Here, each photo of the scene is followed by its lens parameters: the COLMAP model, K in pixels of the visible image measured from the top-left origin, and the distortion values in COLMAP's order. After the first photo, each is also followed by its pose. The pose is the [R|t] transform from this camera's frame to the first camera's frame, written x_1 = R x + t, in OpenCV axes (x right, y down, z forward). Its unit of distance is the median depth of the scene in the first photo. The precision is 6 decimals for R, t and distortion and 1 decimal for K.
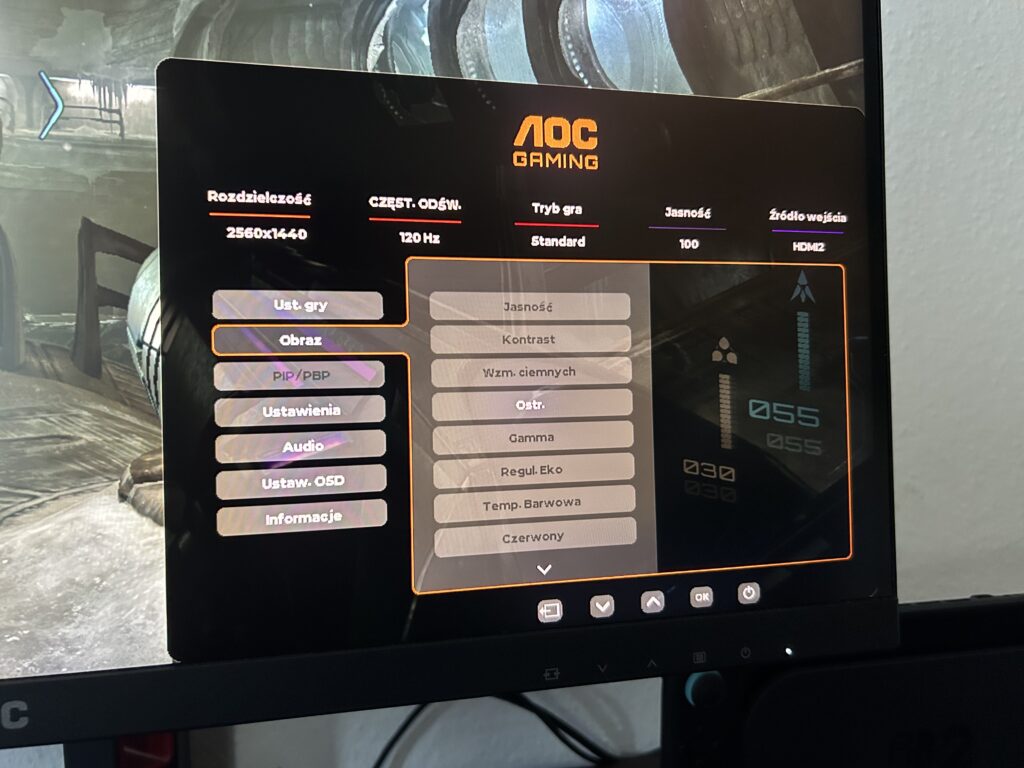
lens RADIAL K [[817.6, 0, 517.5], [0, 817.6, 381.2], [0, 0, 1]] dist [0.027905, -0.041441]
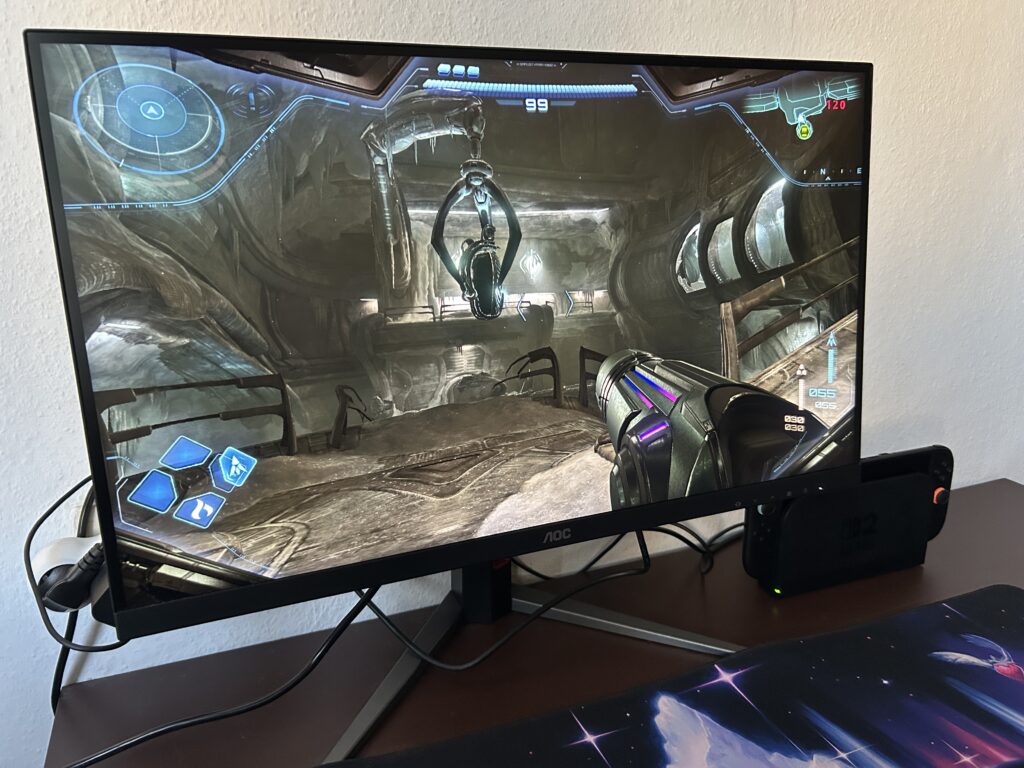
lens RADIAL K [[817.6, 0, 513.0], [0, 817.6, 385.6], [0, 0, 1]] dist [0.027905, -0.041441]
pose [[0.988065, -0.057101, 0.143061, -1.086771], [0.025692, 0.976835, 0.212444, -0.612532], [-0.151878, -0.206233, 0.966644, -1.408700]]
